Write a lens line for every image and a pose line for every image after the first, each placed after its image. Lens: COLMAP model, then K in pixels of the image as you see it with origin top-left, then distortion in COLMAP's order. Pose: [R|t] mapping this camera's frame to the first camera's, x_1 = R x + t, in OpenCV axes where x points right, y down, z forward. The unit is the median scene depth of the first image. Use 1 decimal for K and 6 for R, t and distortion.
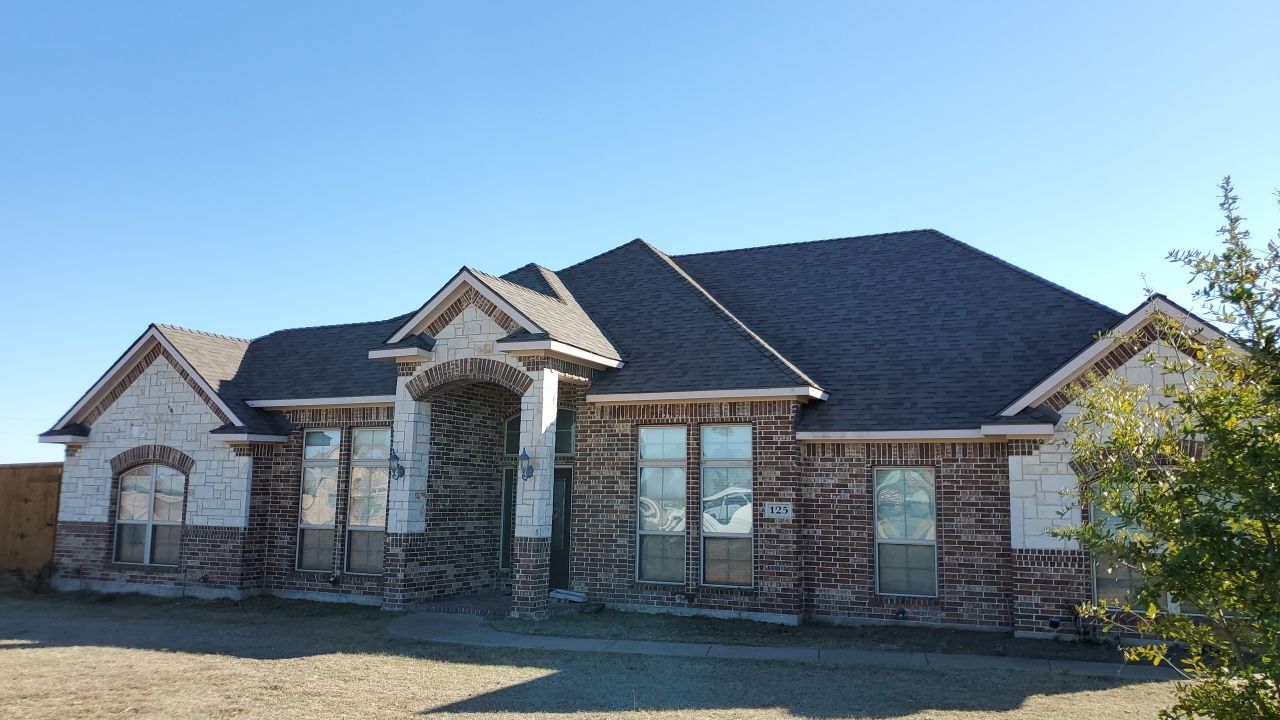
lens RADIAL K [[1025.0, 0, 640.0], [0, 1025.0, 360.0], [0, 0, 1]] dist [0.134720, -0.302864]
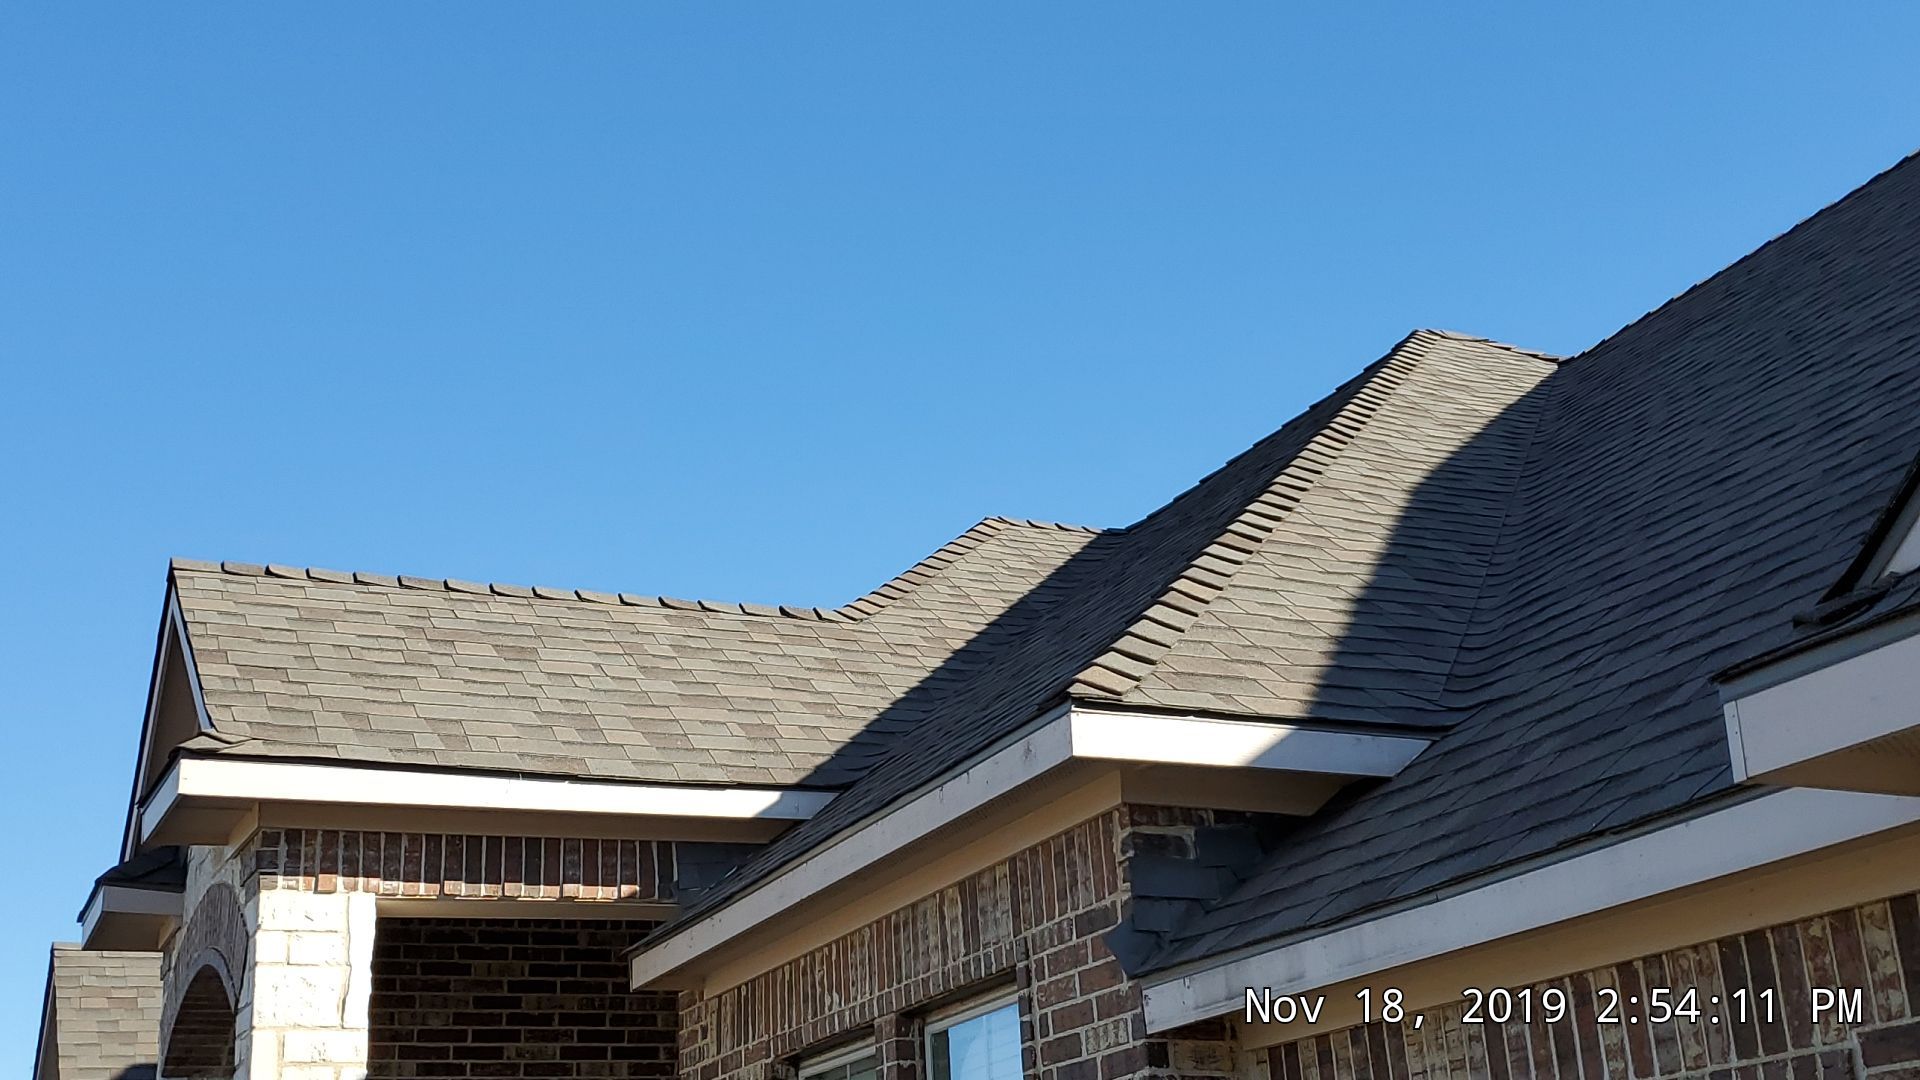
lens RADIAL K [[2373.8, 0, 960.0], [0, 2373.8, 540.0], [0, 0, 1]] dist [0.055830, -0.031420]
pose [[0.765811, -0.258380, -0.588874, 0.378023], [0.150060, 0.962251, -0.227059, 0.082858], [0.625312, 0.085518, 0.775675, 0.668330]]
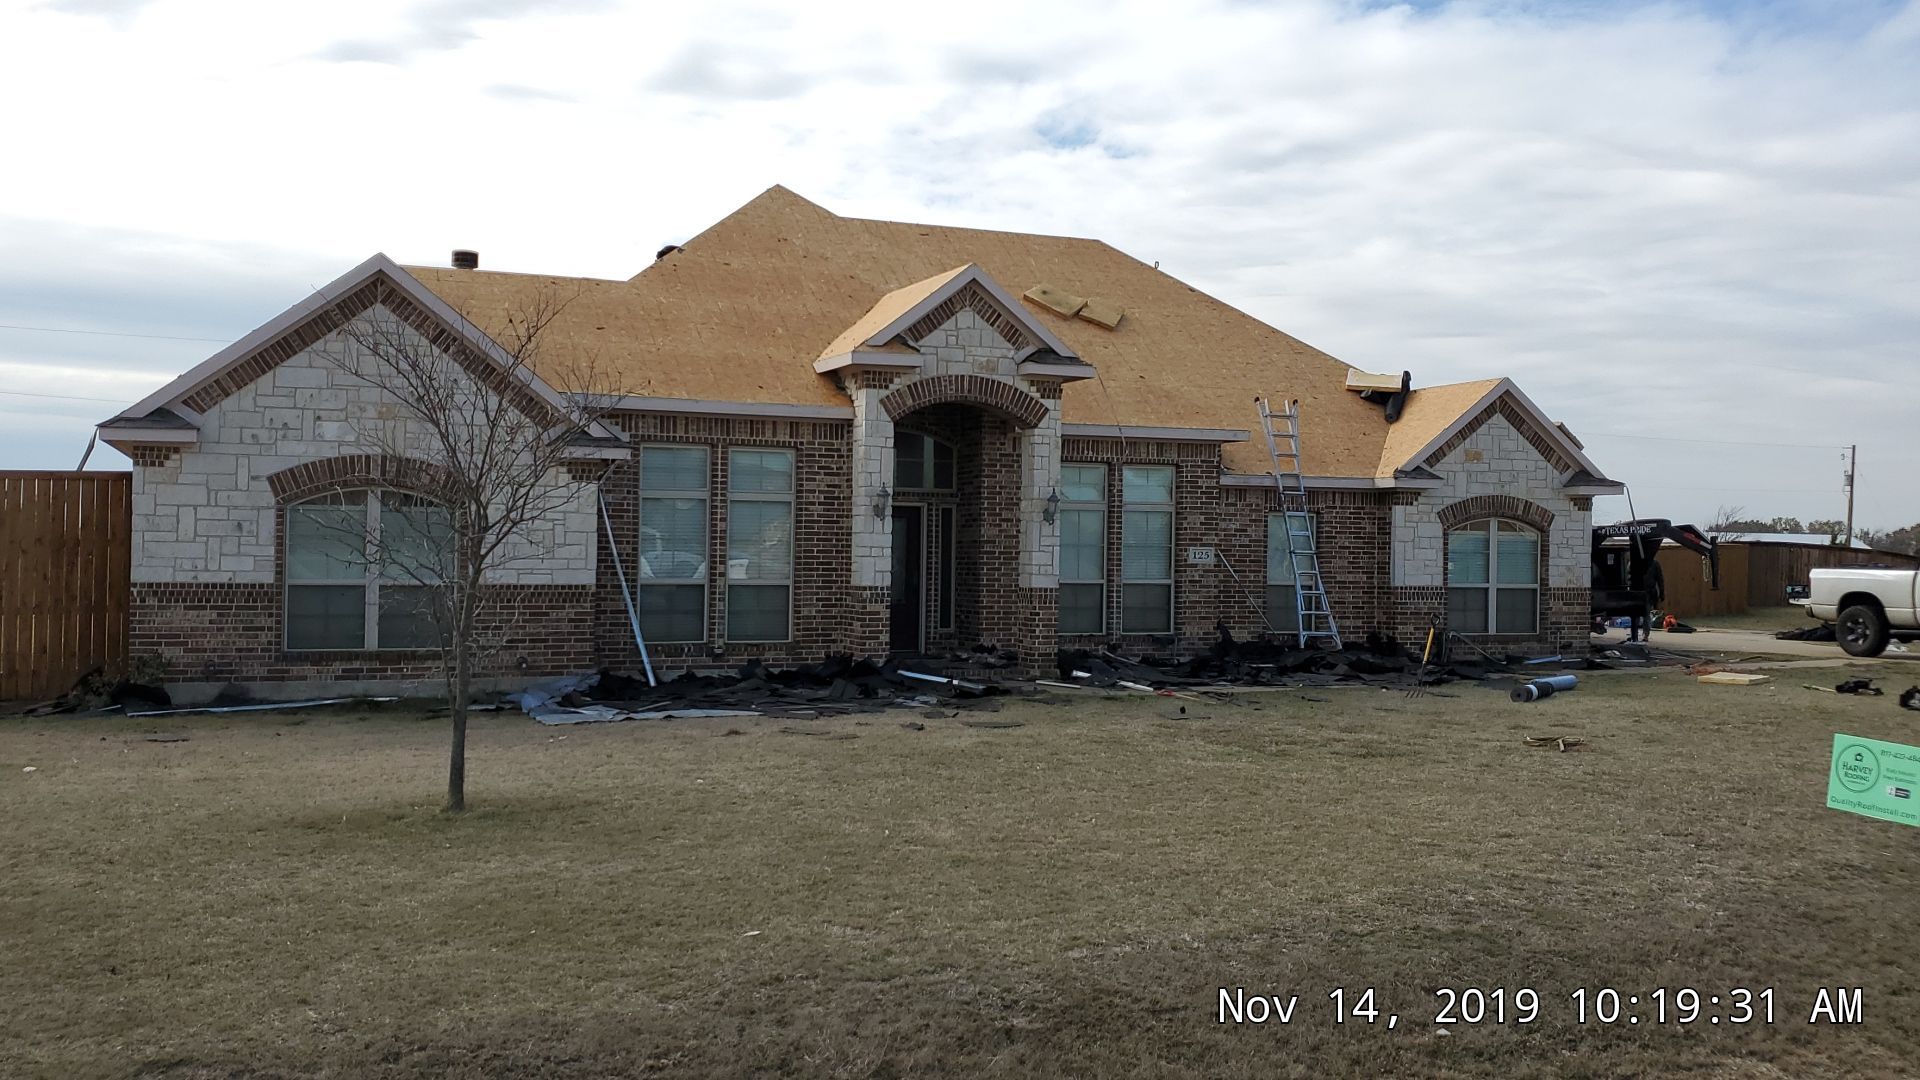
lens RADIAL K [[1680.7, 0, 960.0], [0, 1680.7, 540.0], [0, 0, 1]] dist [0.183786, -0.522504]
pose [[0.671159, -0.004990, 0.741297, -1.204892], [-0.106389, 0.988977, 0.102980, -0.009563], [-0.733640, -0.147982, 0.663230, 0.105163]]
